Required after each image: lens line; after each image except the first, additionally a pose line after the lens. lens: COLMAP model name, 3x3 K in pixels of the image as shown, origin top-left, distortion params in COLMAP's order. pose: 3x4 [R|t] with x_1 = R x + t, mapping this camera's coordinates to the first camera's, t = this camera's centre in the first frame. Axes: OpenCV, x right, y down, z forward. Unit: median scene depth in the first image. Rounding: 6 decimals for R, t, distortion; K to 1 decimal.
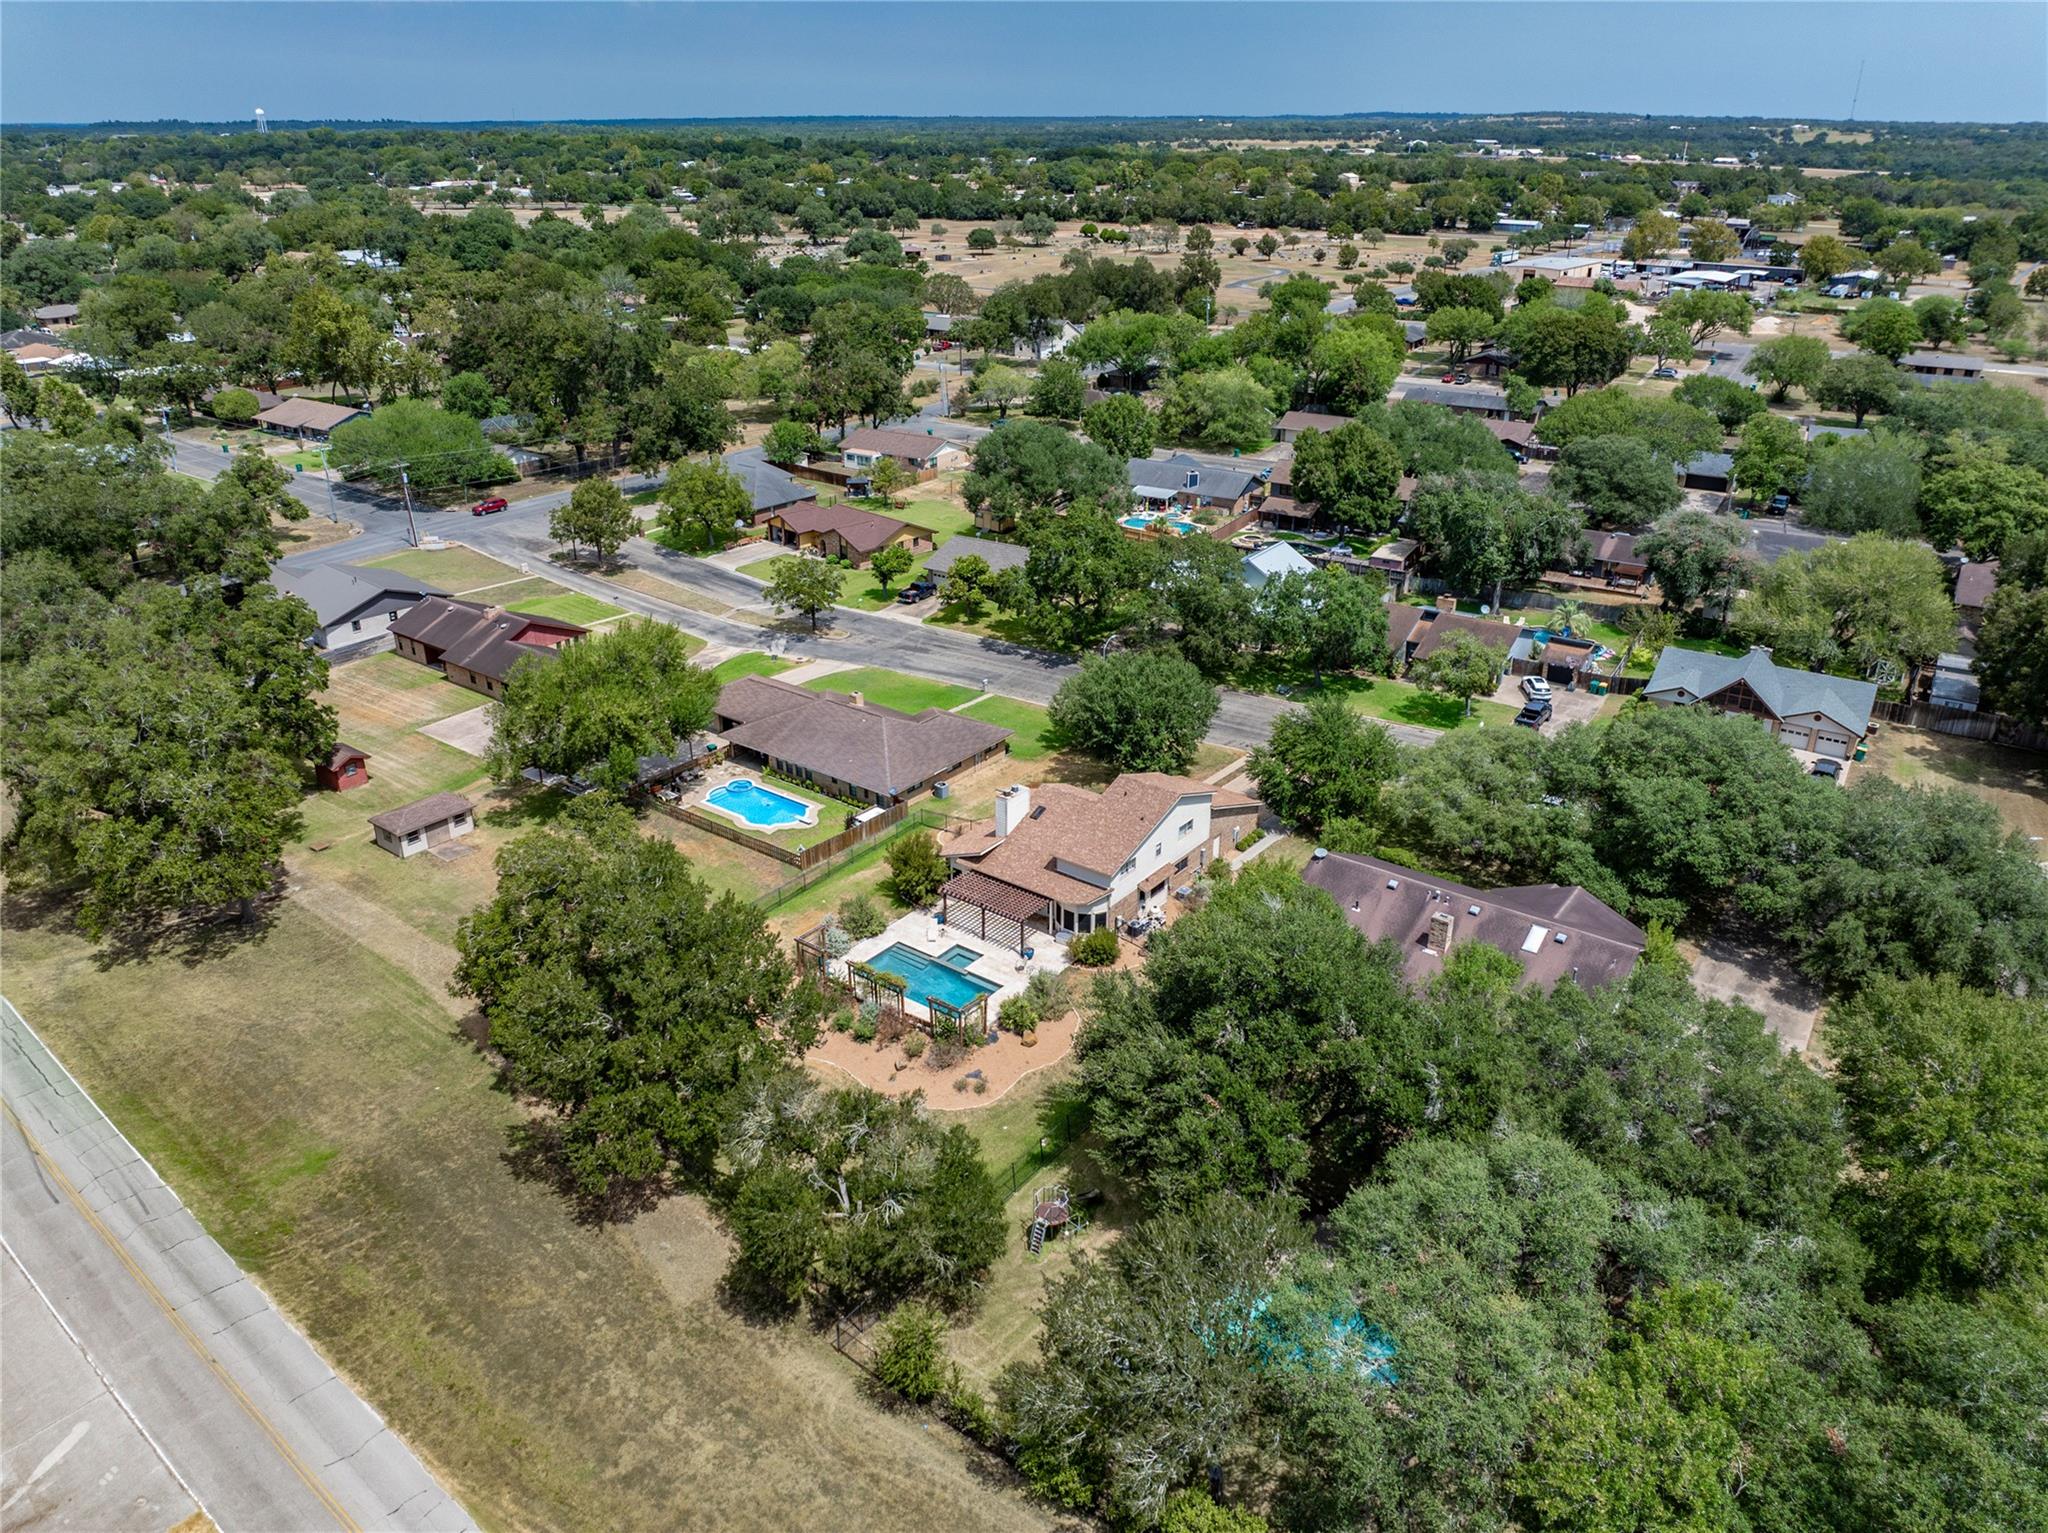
lens RADIAL K [[1478.8, 0, 1024.0], [0, 1478.8, 766.5], [0, 0, 1]] dist [-0.032297, 0.002451]
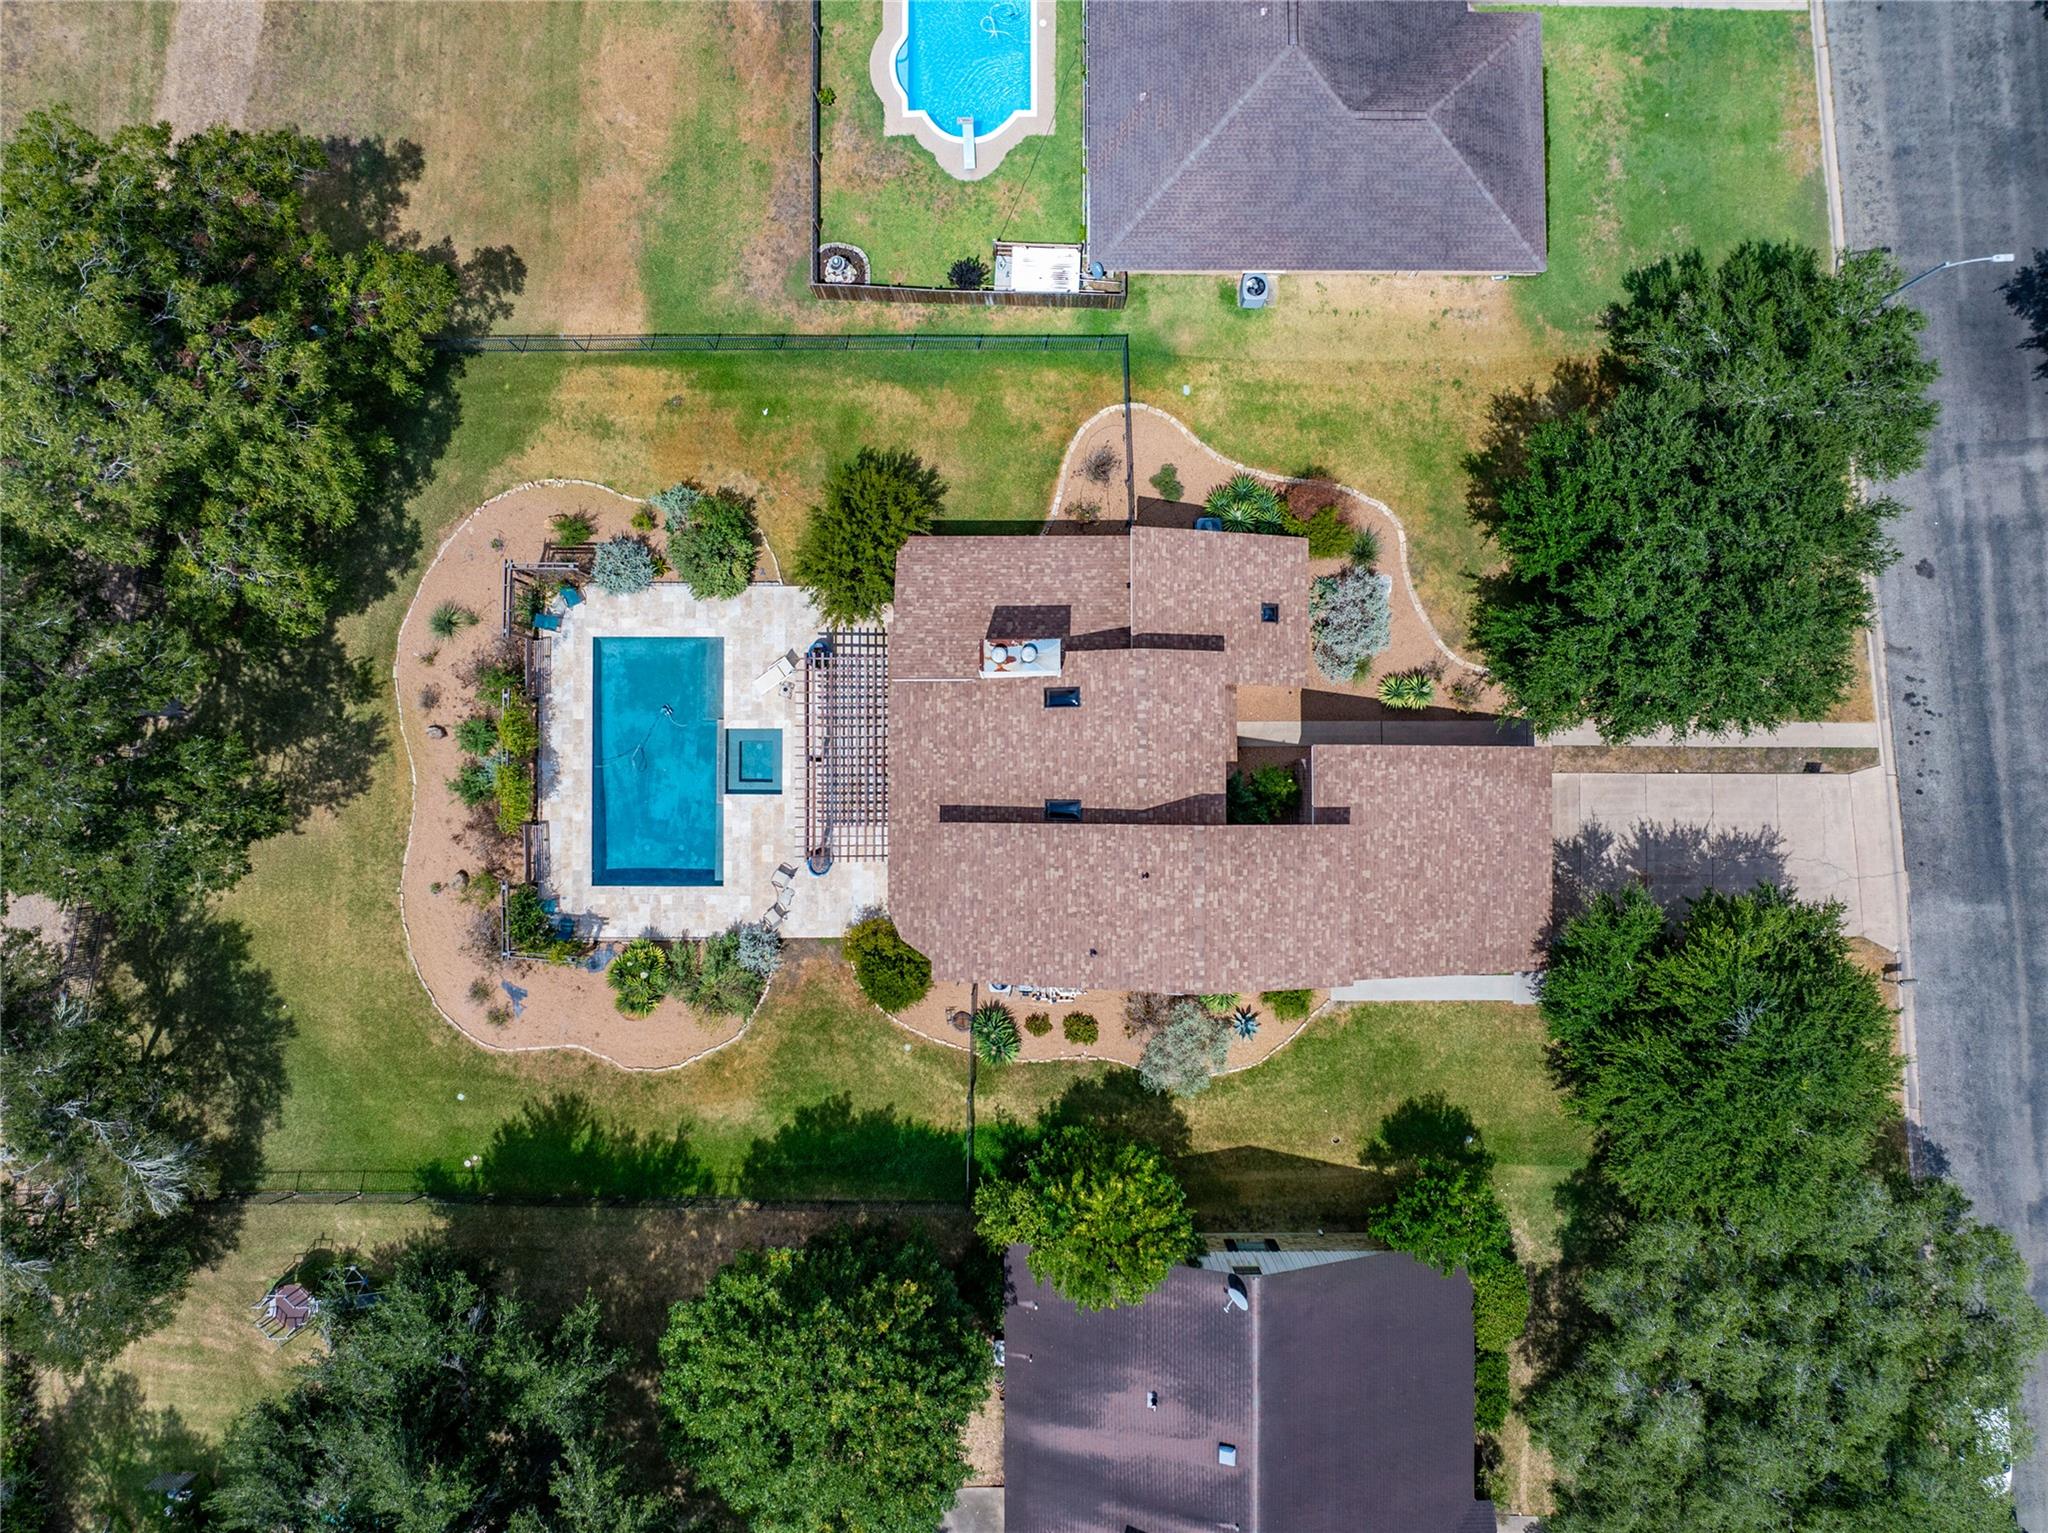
lens RADIAL K [[1478.8, 0, 1024.0], [0, 1478.8, 766.5], [0, 0, 1]] dist [-0.032297, 0.002451]
pose [[0.607901, 0.793744, -0.020632, 0.031118], [-0.317399, 0.266739, 0.910004, -0.402547], [0.727814, -0.546644, 0.414085, 0.847479]]
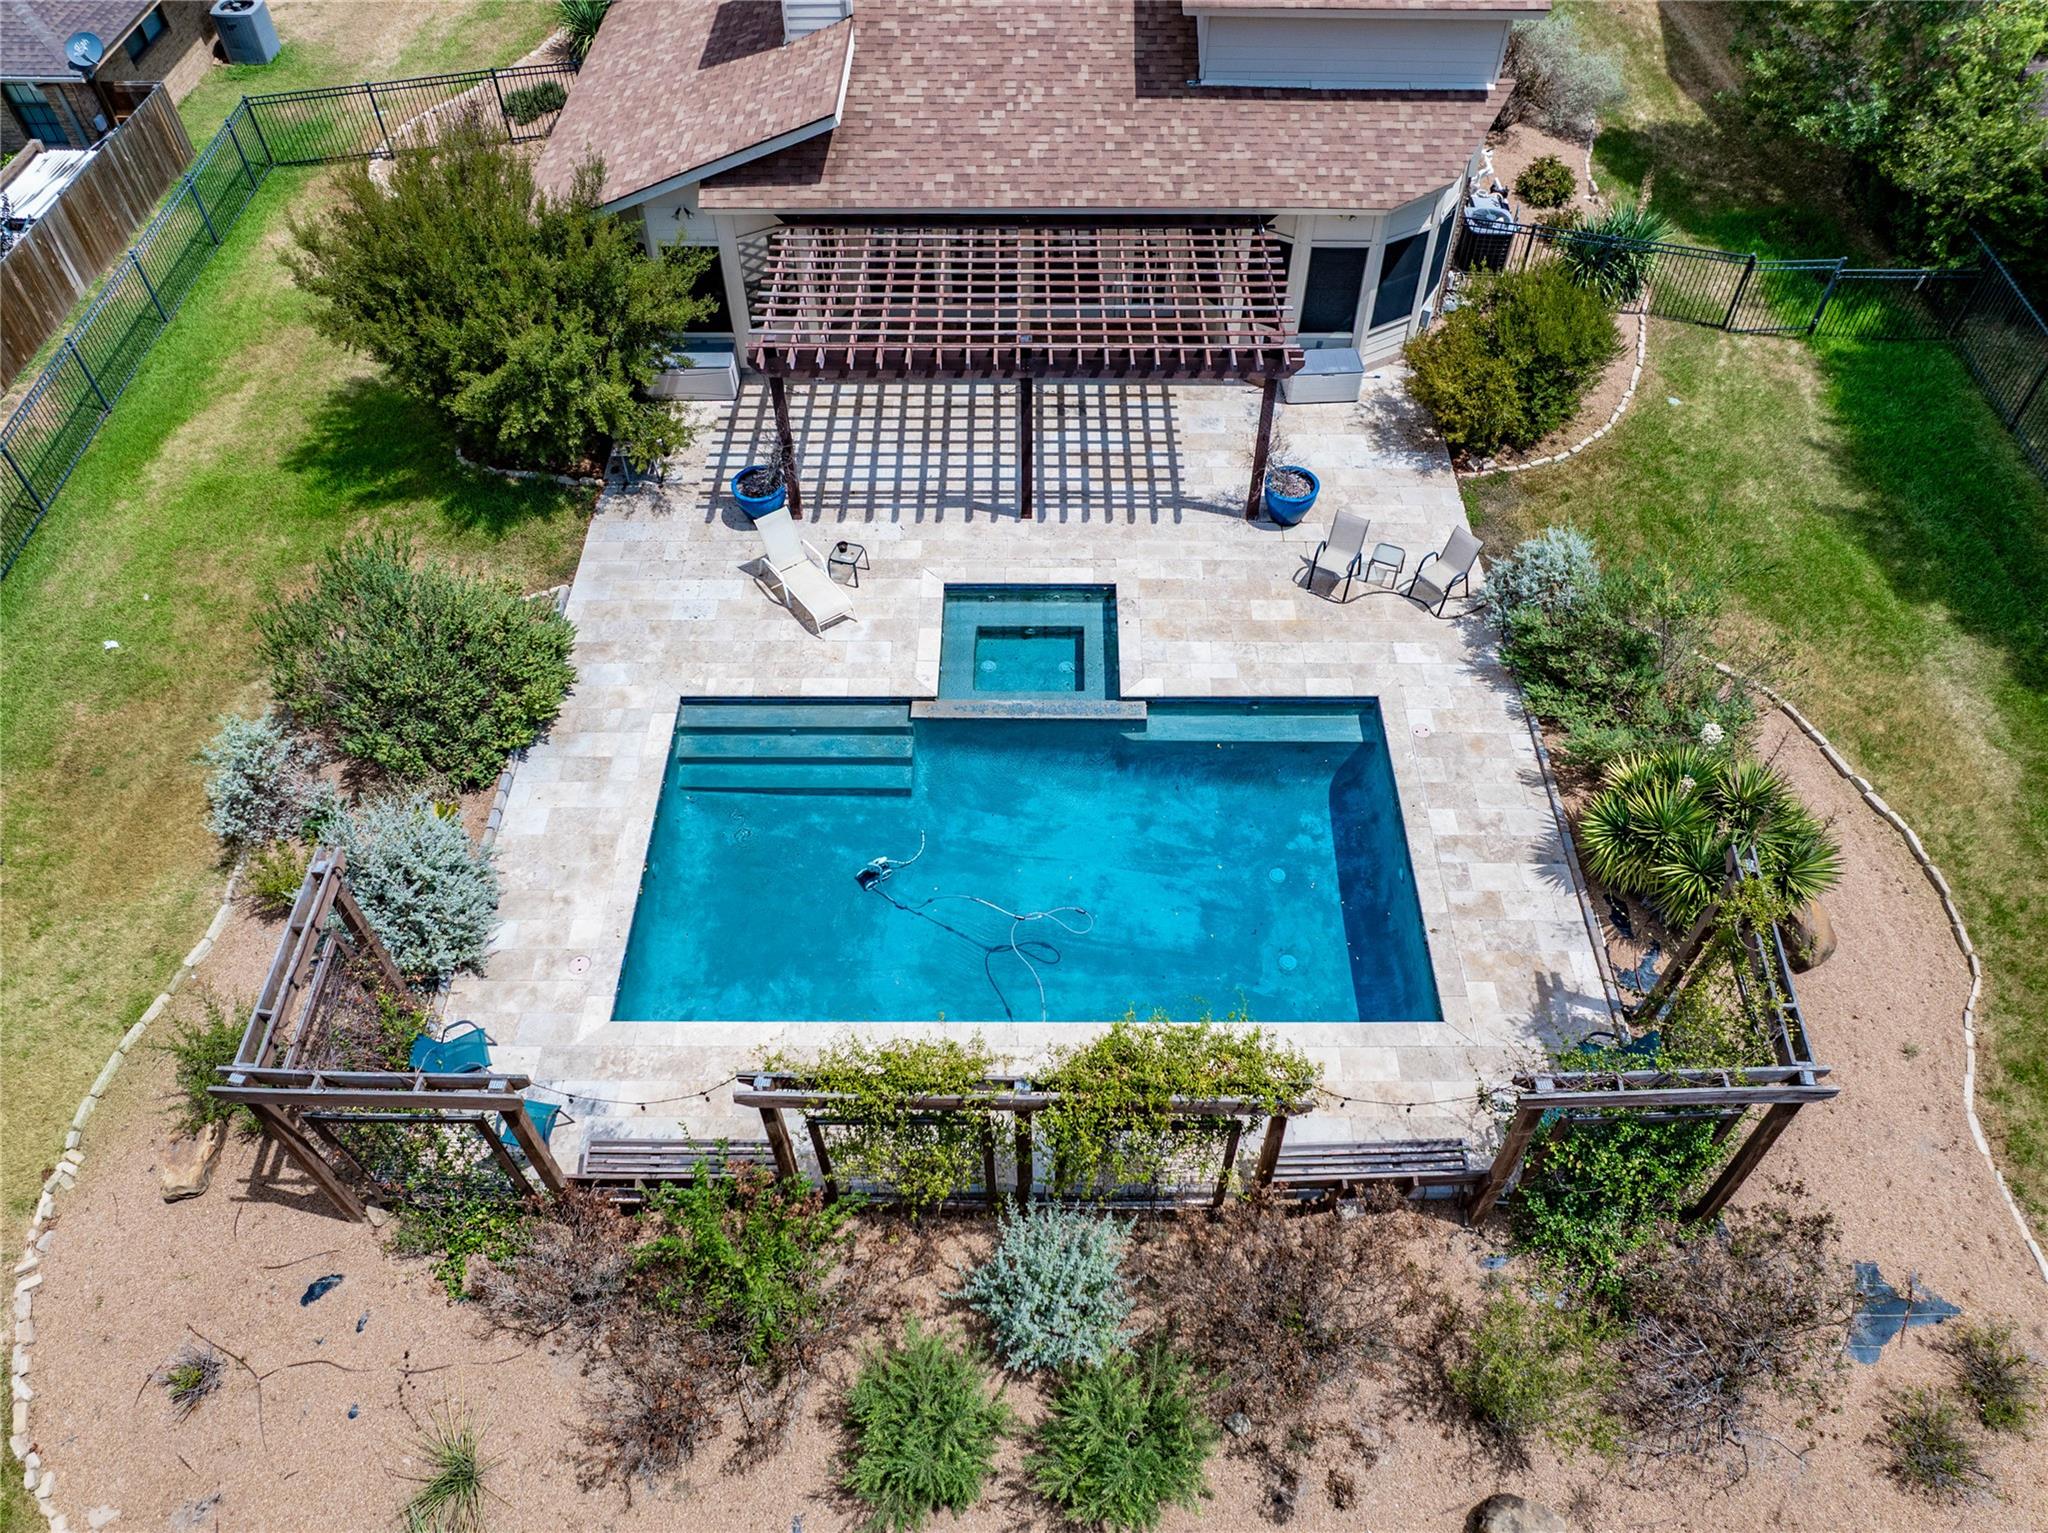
lens RADIAL K [[1478.8, 0, 1024.0], [0, 1478.8, 766.5], [0, 0, 1]] dist [-0.032297, 0.002451]
pose [[0.796475, -0.459947, 0.392526, -0.131529], [0.250842, 0.841990, 0.477630, 0.046289], [-0.550187, -0.281958, 0.785998, 0.837915]]
